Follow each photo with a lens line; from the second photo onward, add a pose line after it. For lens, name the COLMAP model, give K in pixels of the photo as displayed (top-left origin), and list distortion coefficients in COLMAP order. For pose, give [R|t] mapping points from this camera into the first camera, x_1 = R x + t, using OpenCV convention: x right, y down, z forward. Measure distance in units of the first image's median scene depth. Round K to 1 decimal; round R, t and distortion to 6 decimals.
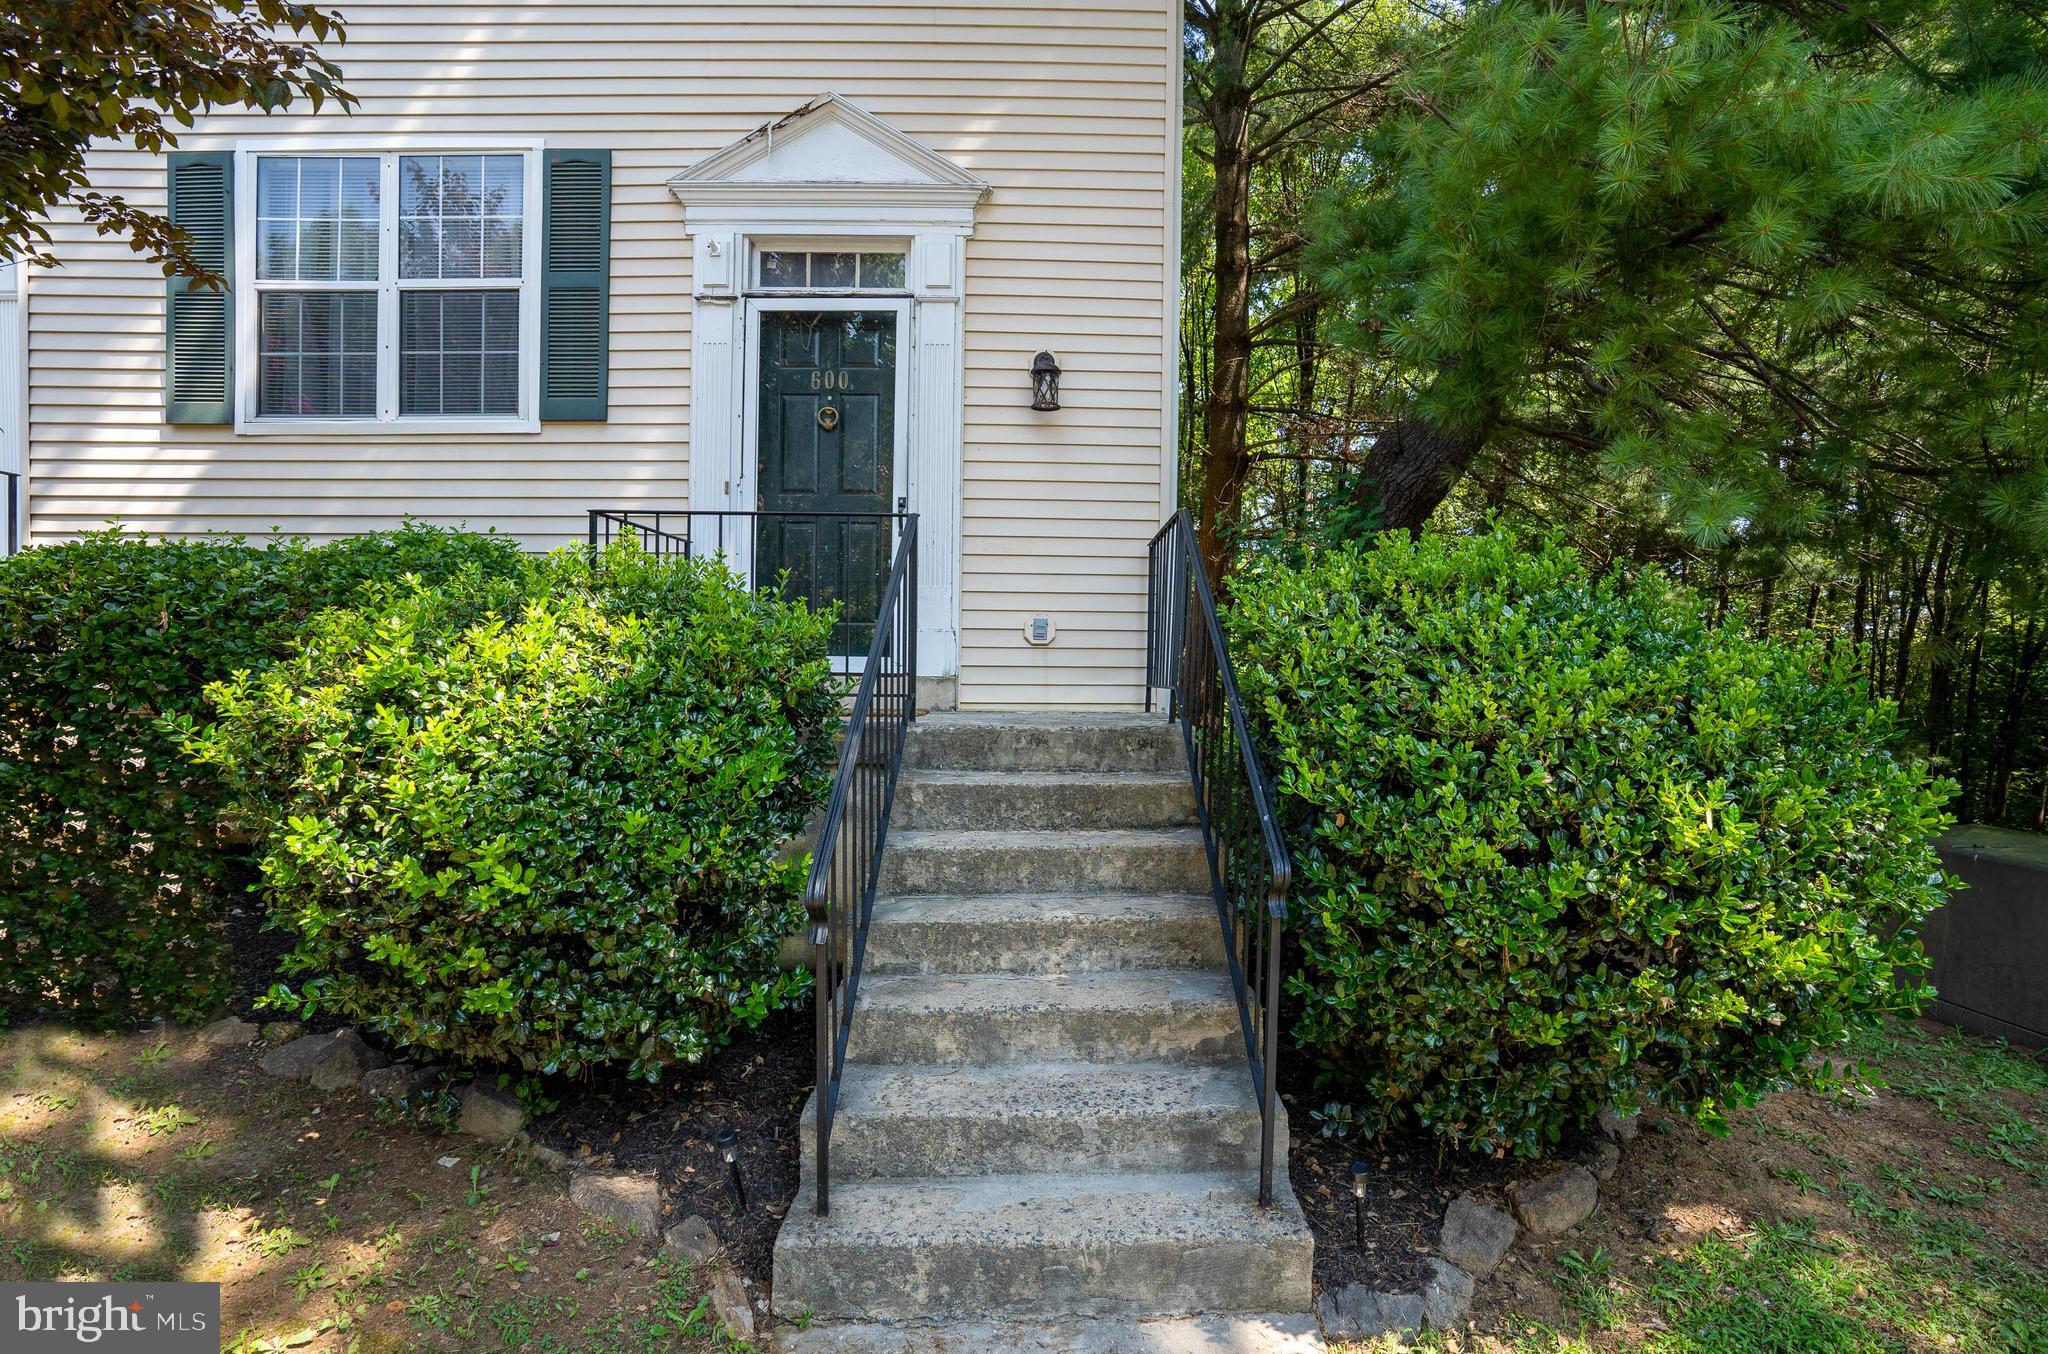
lens RADIAL K [[988.1, 0, 1044.6], [0, 988.1, 677.8], [0, 0, 1]] dist [-0.049024, 0.000524]
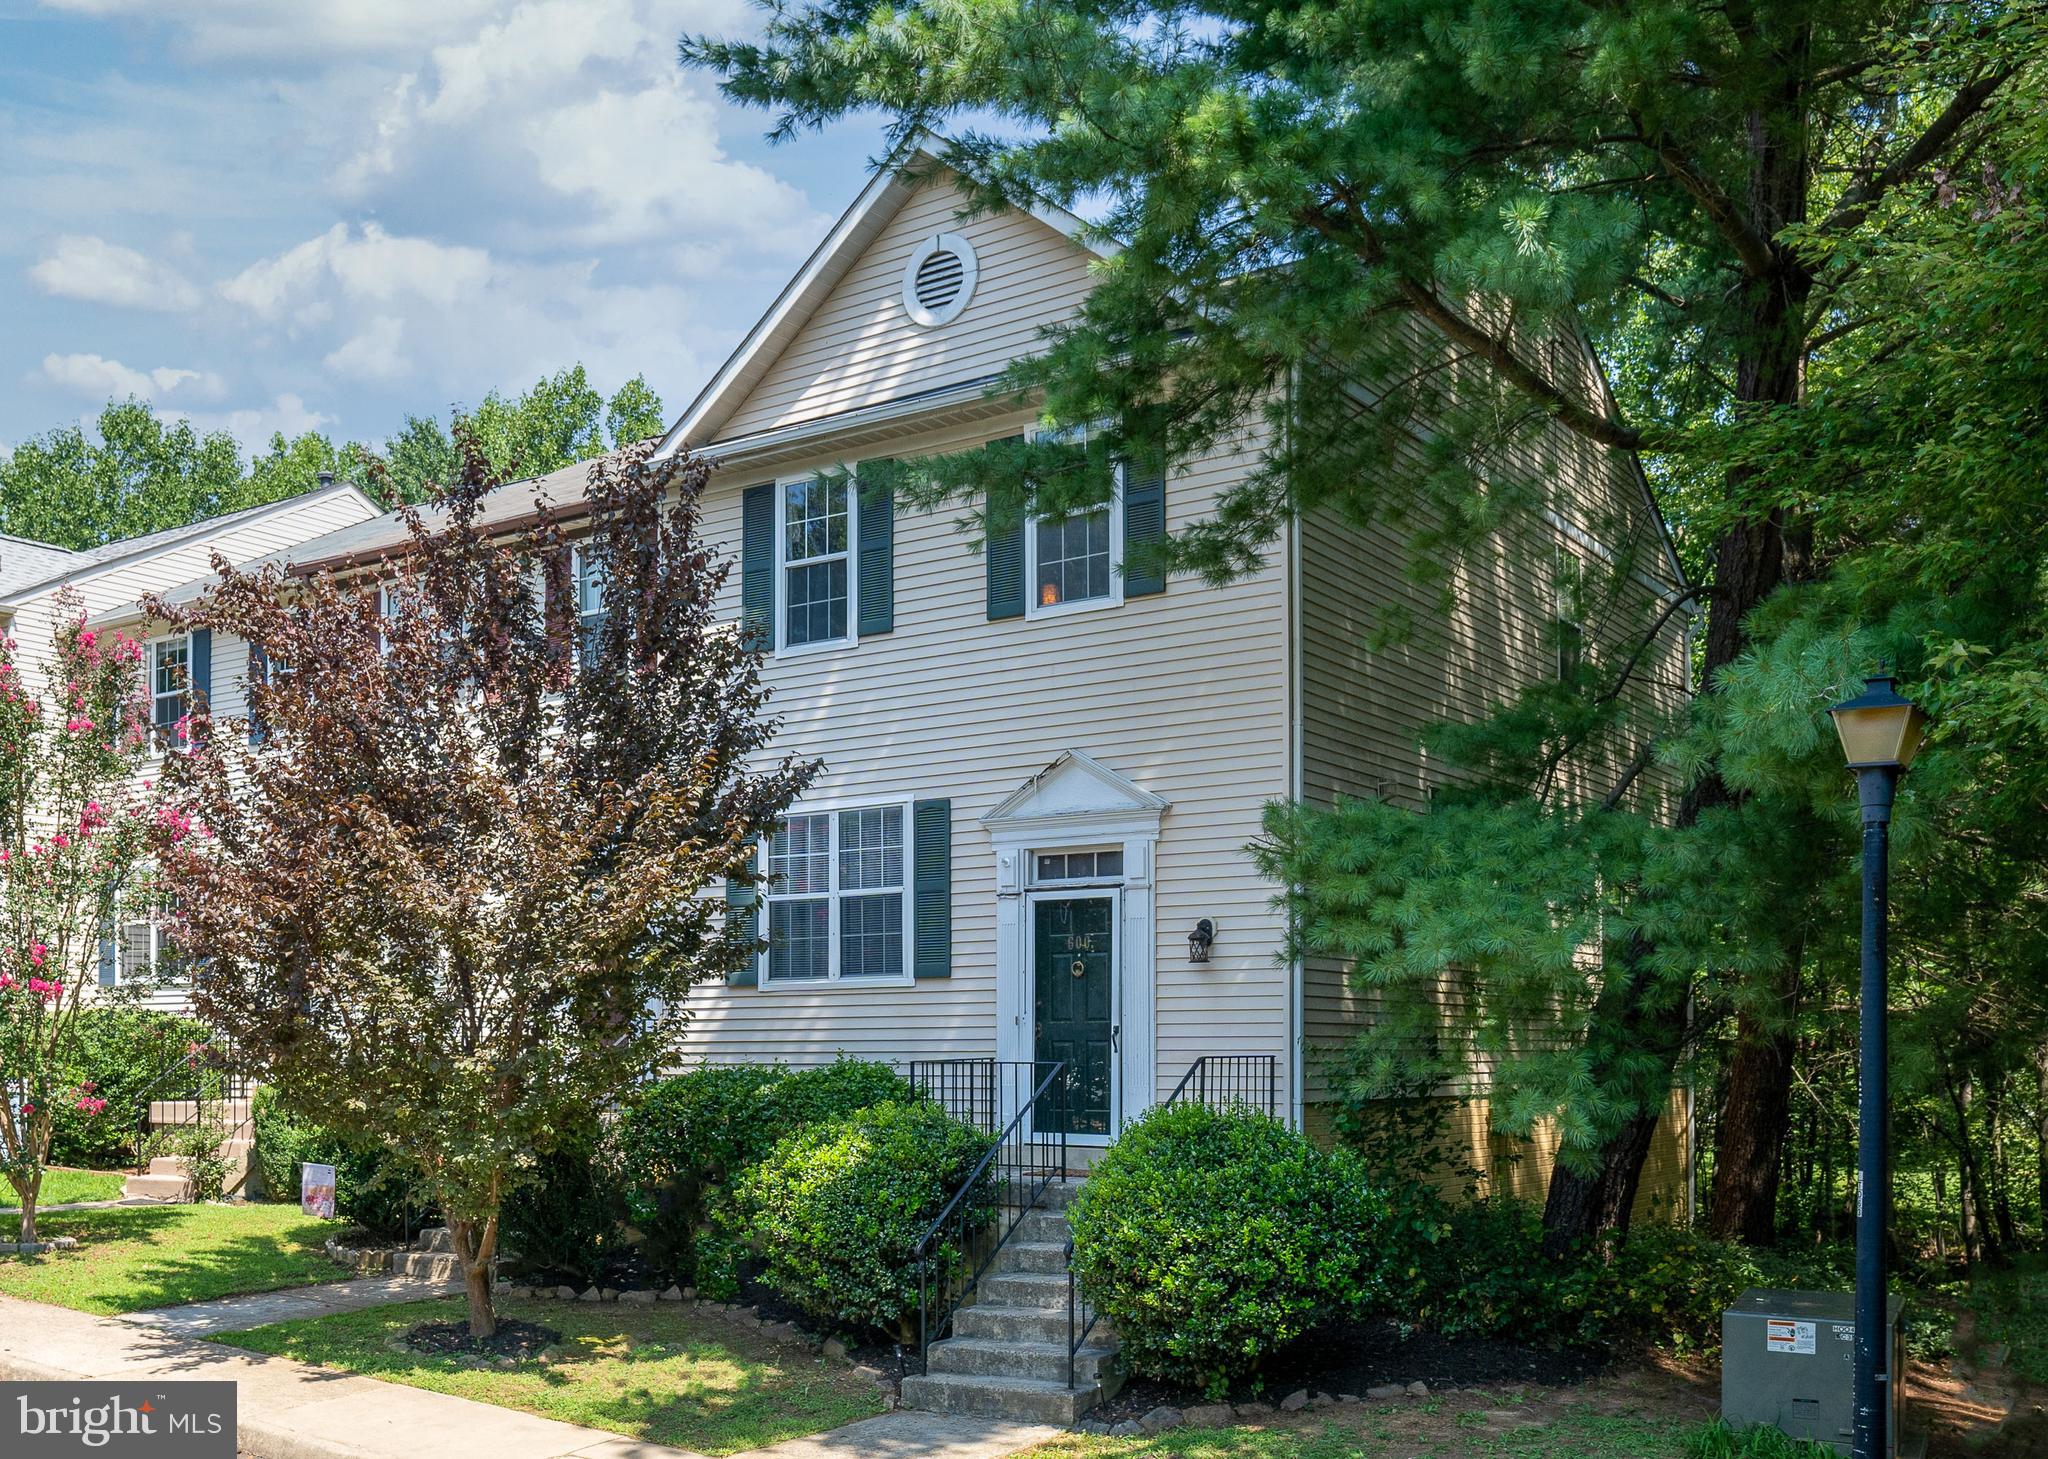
lens RADIAL K [[2013.9, 0, 1021.8], [0, 2013.9, 745.8], [0, 0, 1]] dist [-0.062090, 0.000000]
pose [[0.832927, -0.089250, -0.546138, 1.951369], [0.009235, 0.989013, -0.147540, -0.210647], [0.553305, 0.117846, 0.824600, -2.216358]]
